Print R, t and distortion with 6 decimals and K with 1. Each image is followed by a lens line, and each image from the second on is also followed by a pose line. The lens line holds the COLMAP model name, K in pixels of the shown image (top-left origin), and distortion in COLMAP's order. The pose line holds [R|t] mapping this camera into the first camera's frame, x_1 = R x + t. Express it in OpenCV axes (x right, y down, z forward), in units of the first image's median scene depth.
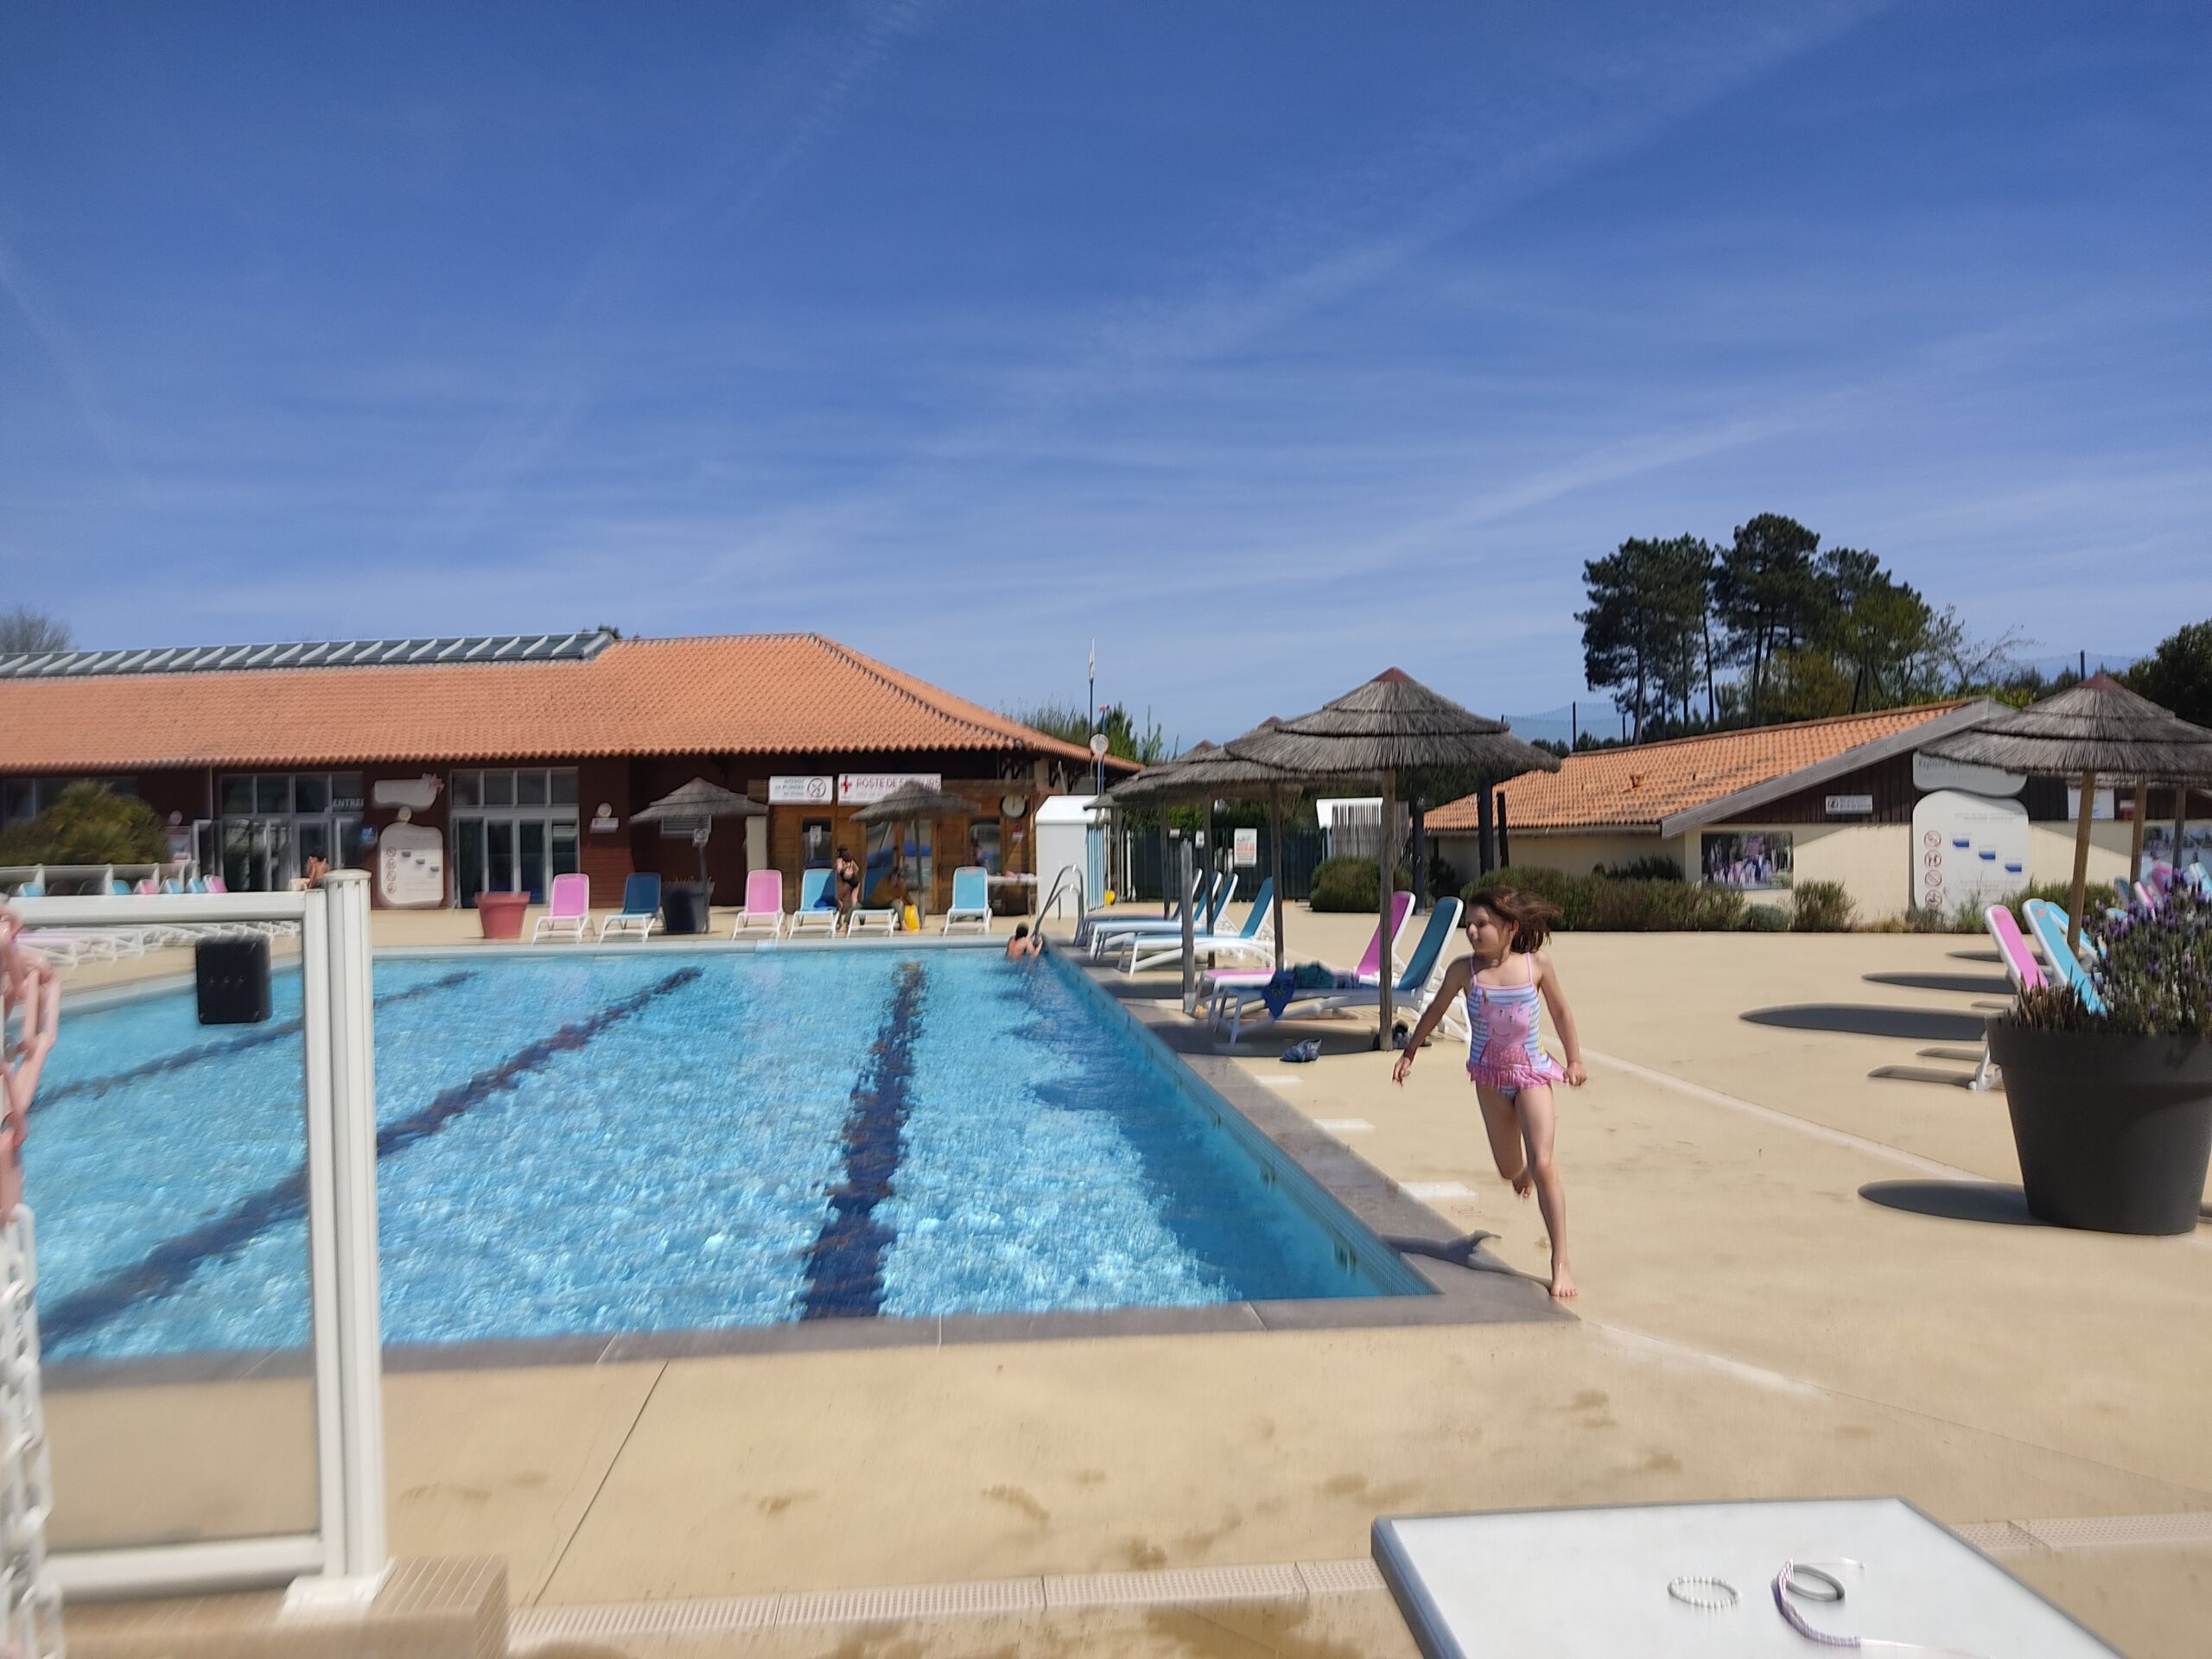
lens RADIAL K [[1664.0, 0, 1106.0], [0, 1664.0, 829.5], [0, 0, 1]] dist [0.233478, -0.411290]
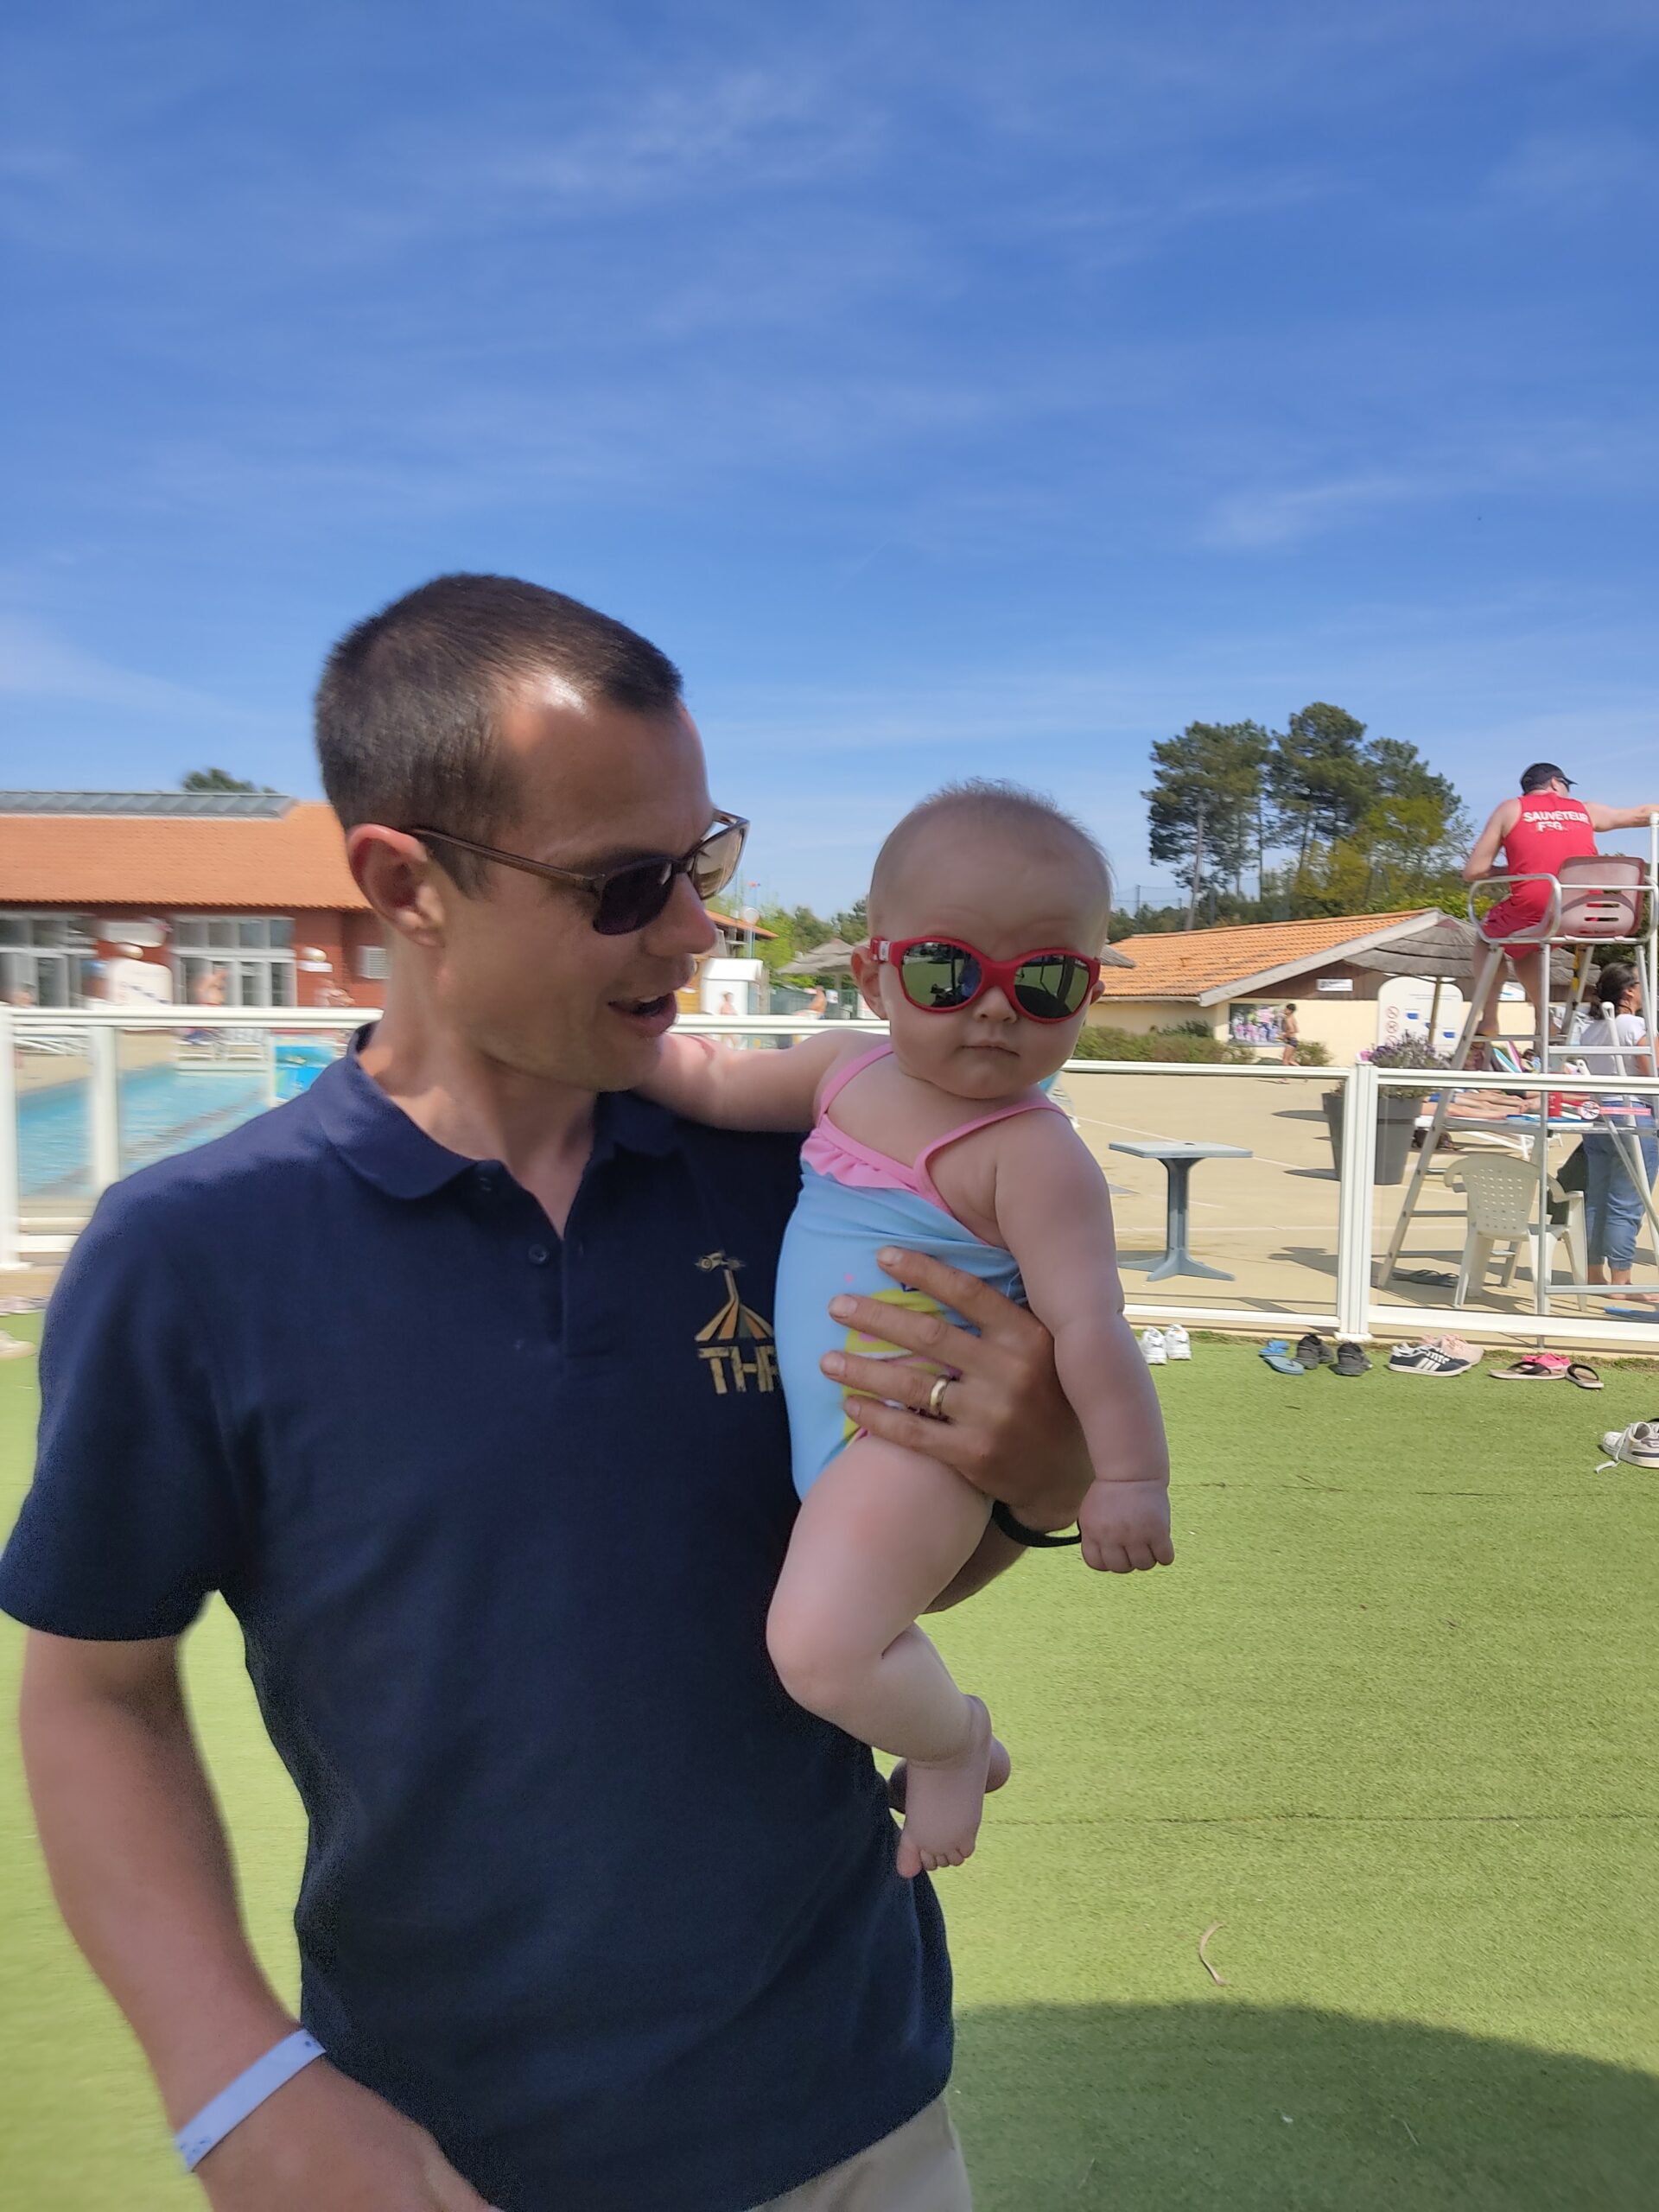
lens RADIAL K [[1664.0, 0, 829.5], [0, 1664.0, 1106.0], [0, 0, 1]] dist [0.233478, -0.411290]
pose [[0.995231, 0.023277, 0.094731, -0.047193], [-0.030184, 0.996937, 0.072143, -0.002008], [-0.092762, -0.074659, 0.992885, -0.159725]]
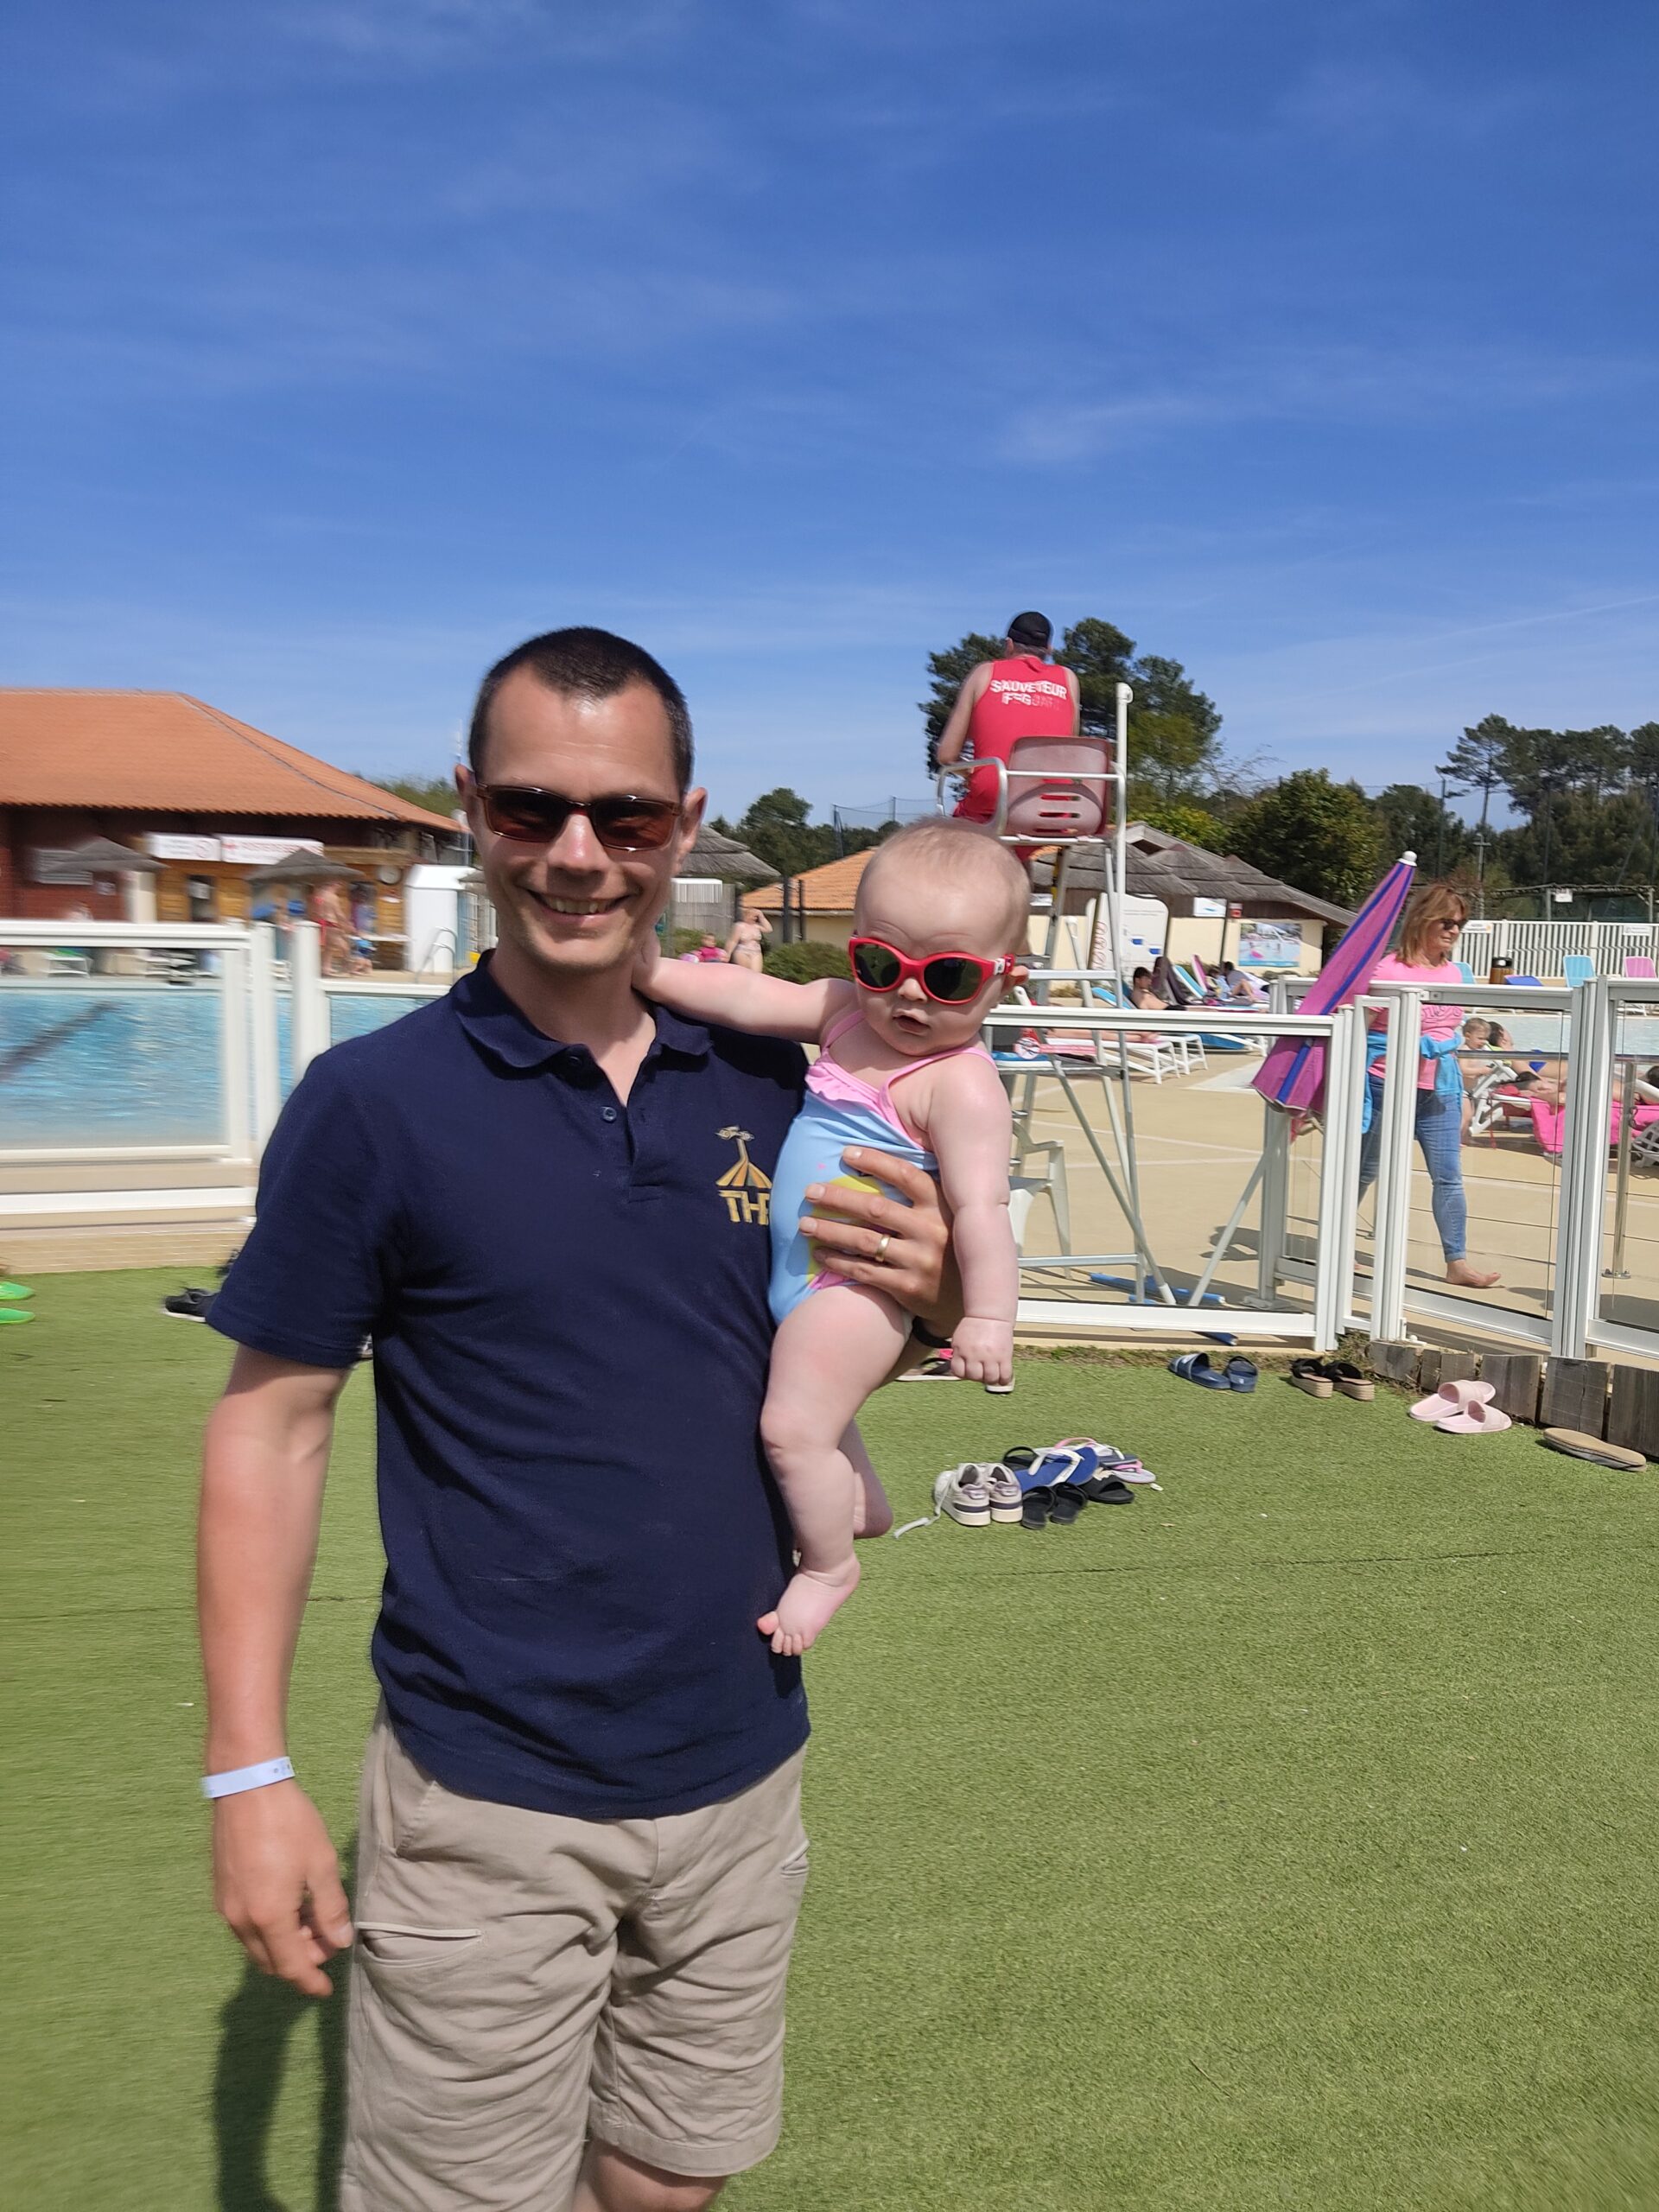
lens RADIAL K [[1664.0, 0, 829.5], [0, 1664.0, 1106.0], [0, 0, 1]] dist [0.233478, -0.411290]
pose [[0.976620, 0.009895, 0.214744, -0.004811], [-0.036229, 0.992228, 0.119046, -0.002511], [-0.211897, -0.124042, 0.969388, -0.130242]]
